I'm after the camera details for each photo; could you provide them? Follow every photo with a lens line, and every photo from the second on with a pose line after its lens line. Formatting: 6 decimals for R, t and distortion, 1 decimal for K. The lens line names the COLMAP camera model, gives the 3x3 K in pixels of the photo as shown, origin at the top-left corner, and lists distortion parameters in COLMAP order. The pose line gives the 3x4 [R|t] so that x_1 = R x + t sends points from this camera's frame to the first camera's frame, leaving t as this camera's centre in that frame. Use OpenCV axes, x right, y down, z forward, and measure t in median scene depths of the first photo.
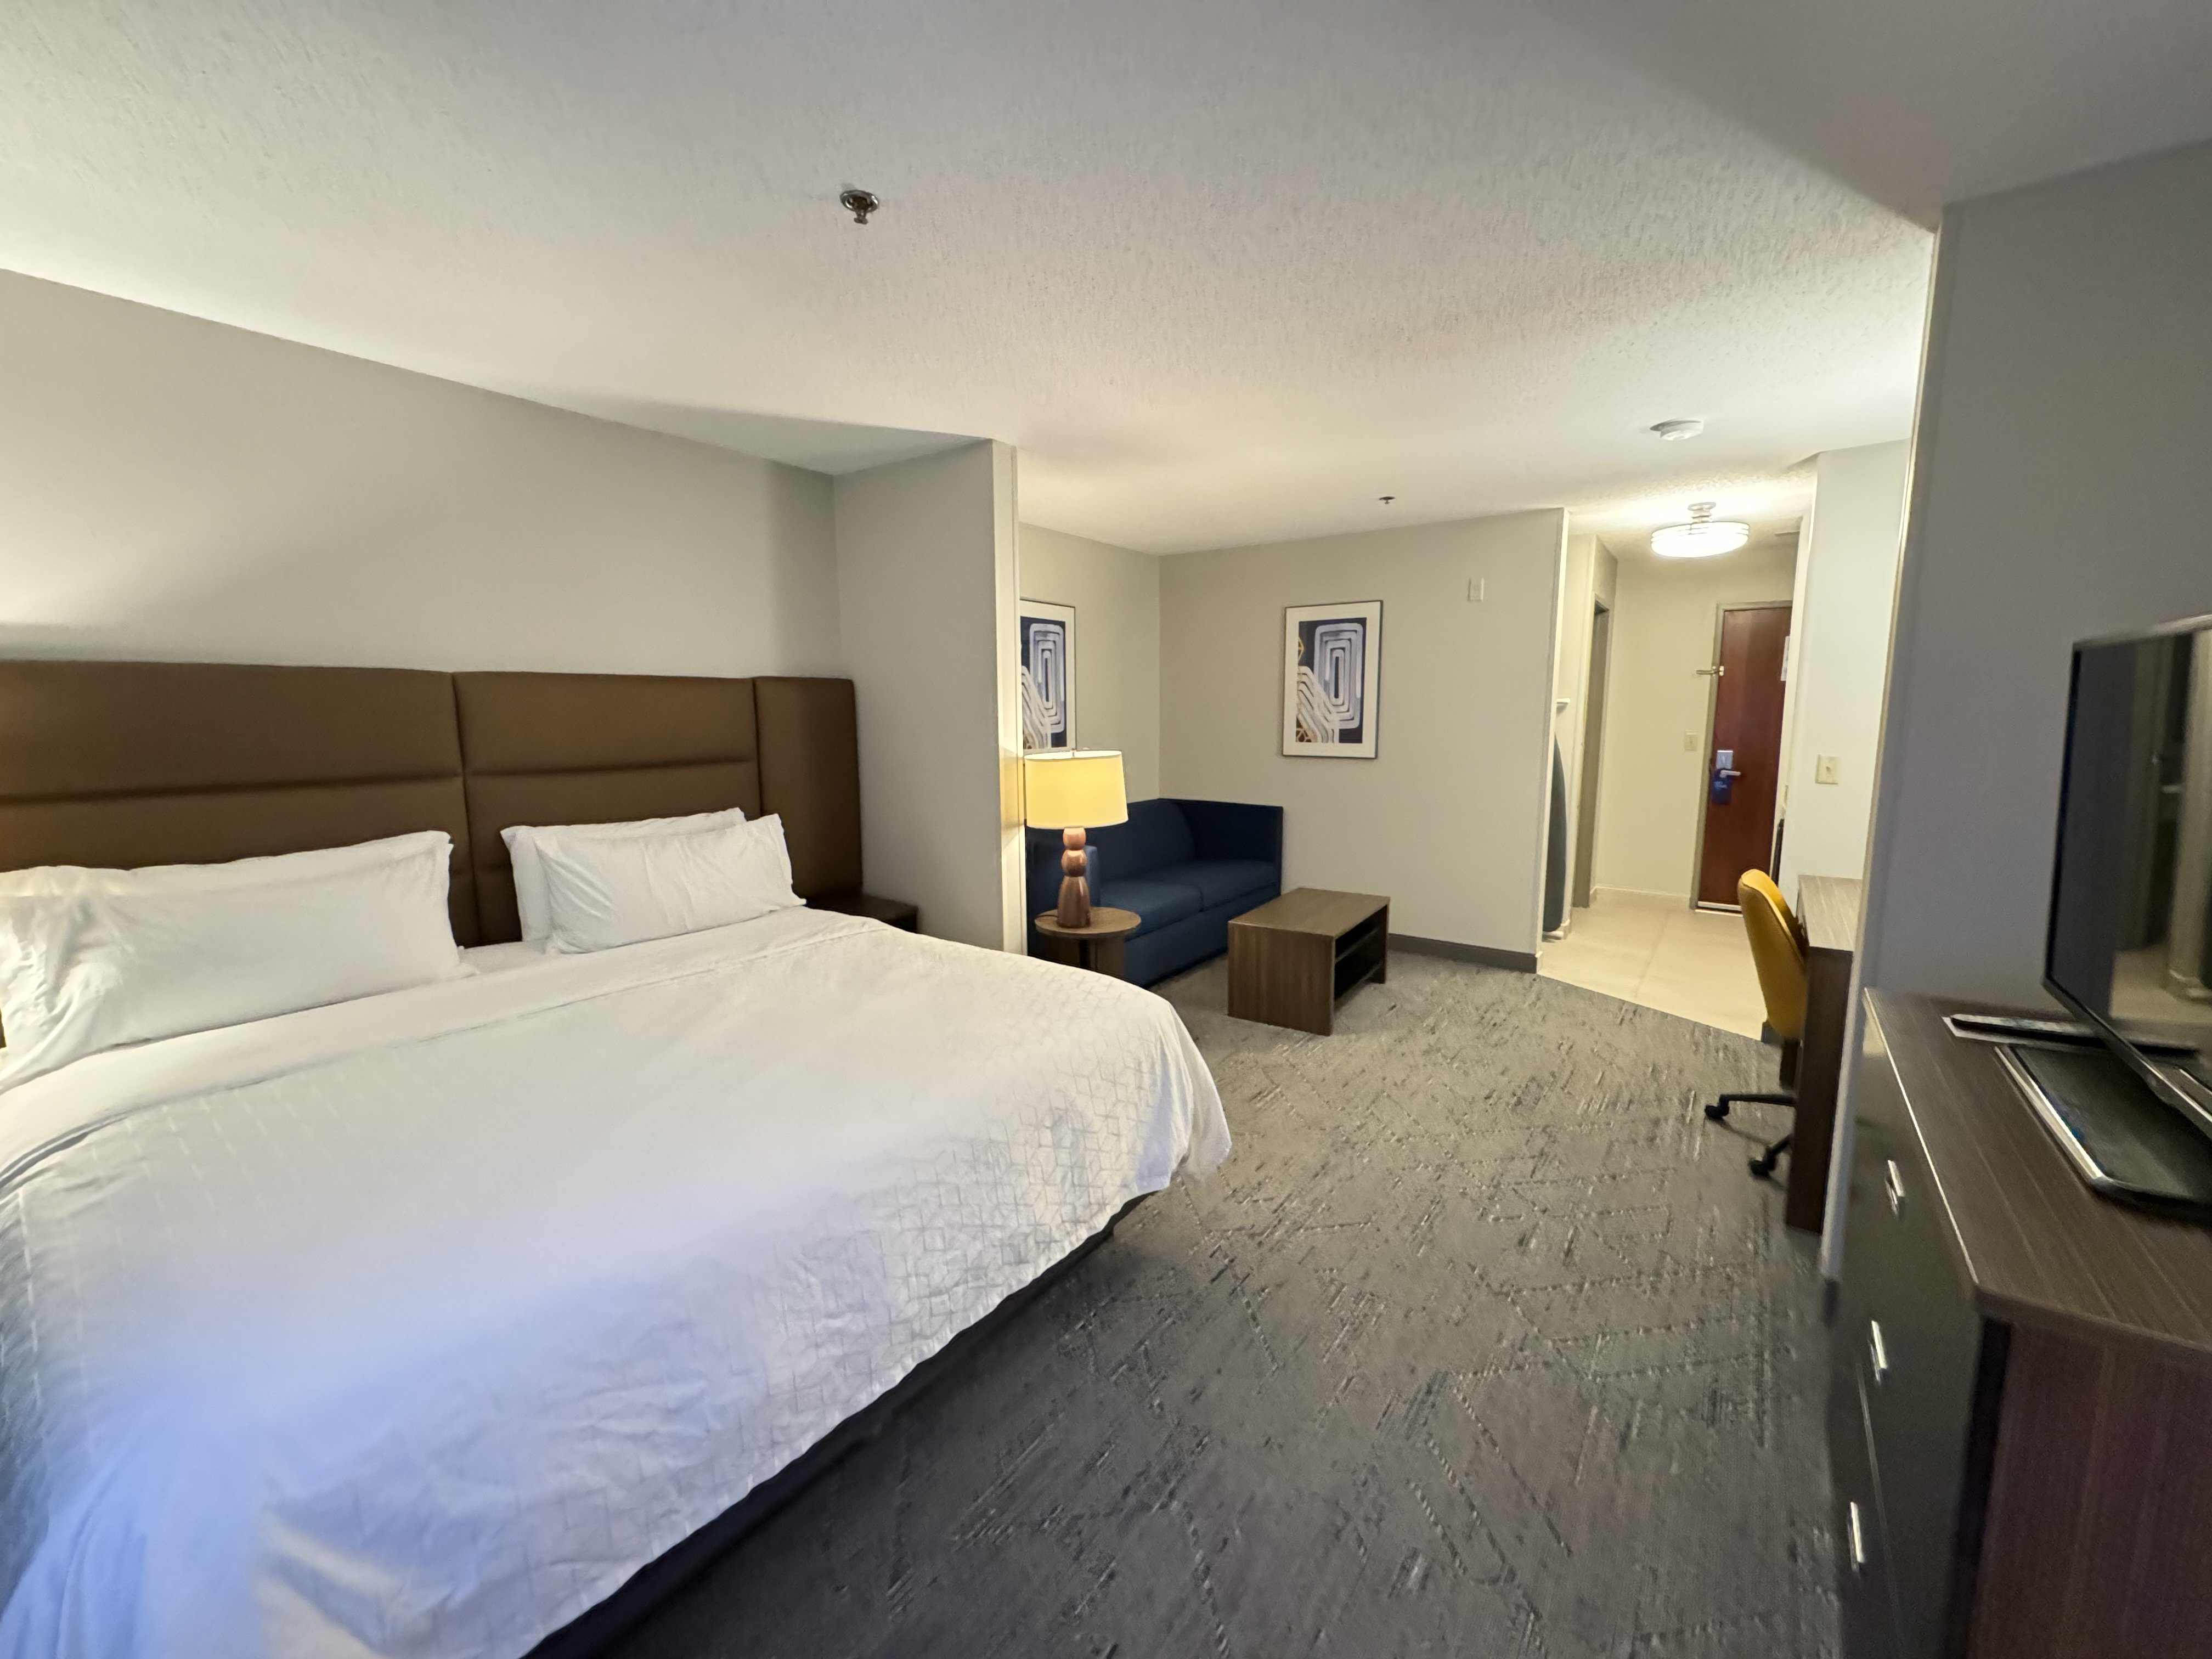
lens RADIAL K [[872.9, 0, 1106.0], [0, 872.9, 829.5], [0, 0, 1]] dist [0.000269, 0.000041]
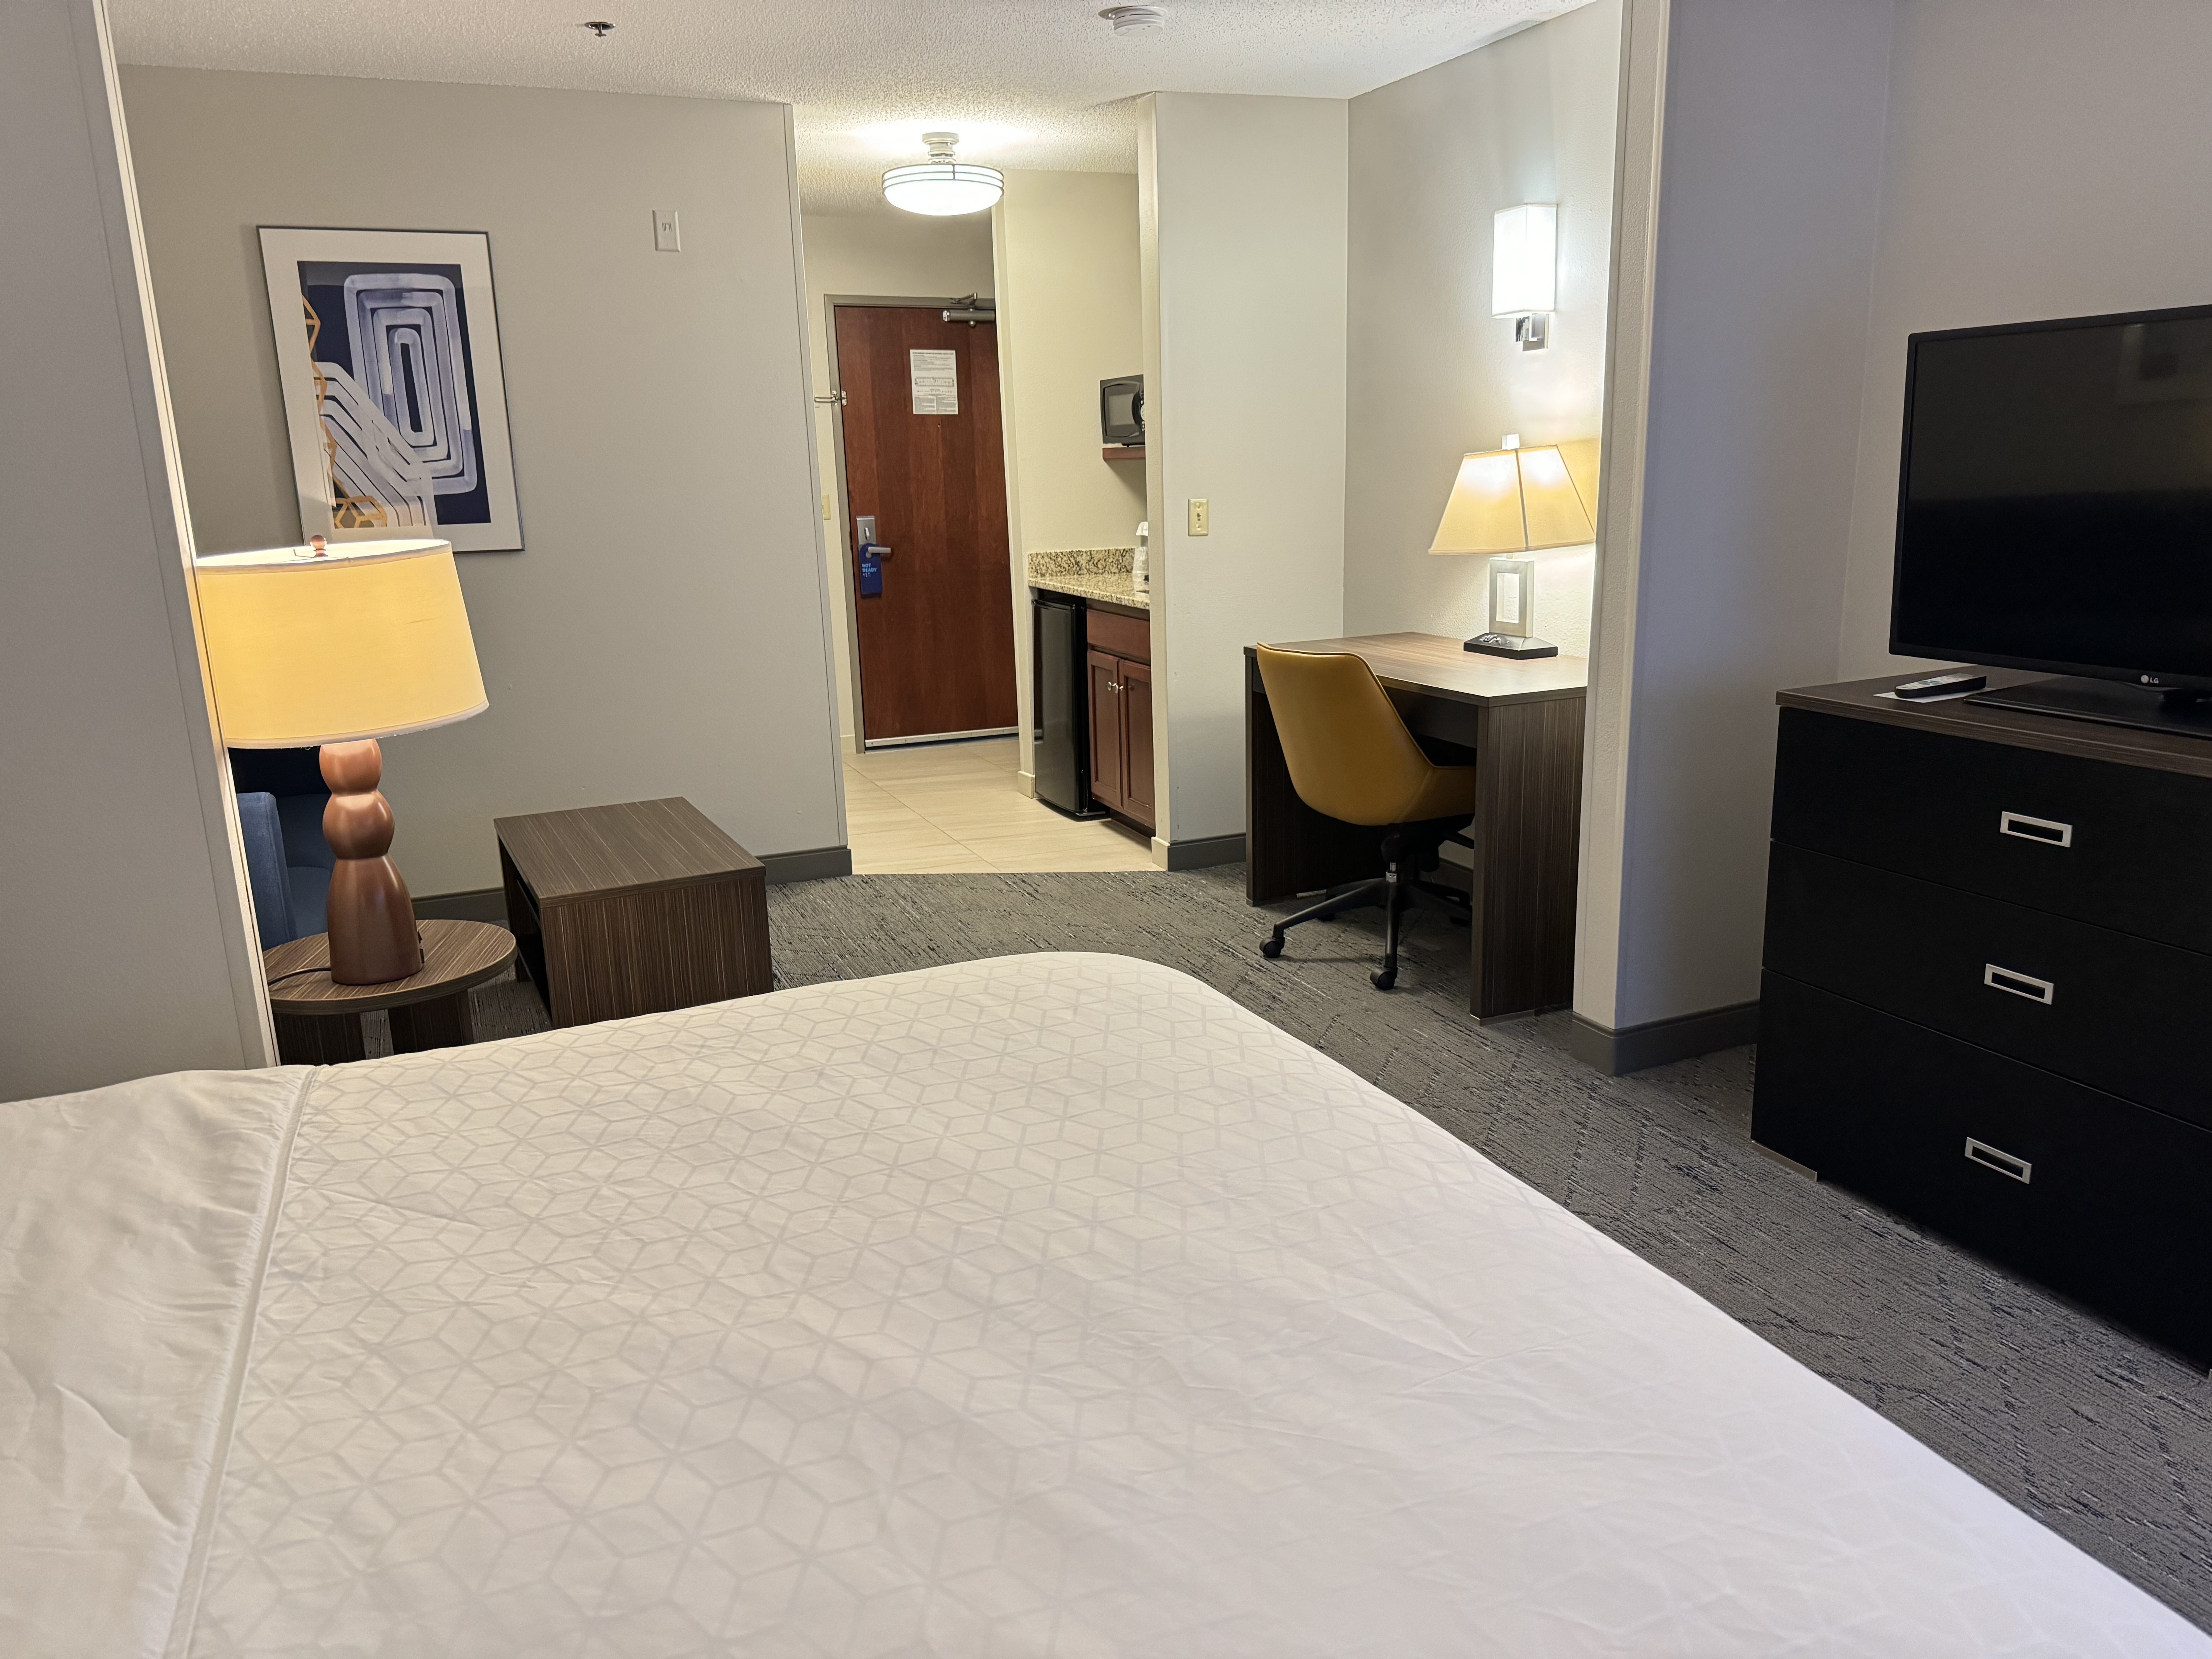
lens RADIAL K [[1554.3, 0, 1106.0], [0, 1554.3, 829.5], [0, 0, 1]] dist [0.169816, -0.270410]
pose [[0.517560, -0.208477, 0.829861, -0.376282], [0.144943, 0.977209, 0.155097, -0.018858], [-0.843281, 0.040011, 0.535981, 0.246659]]
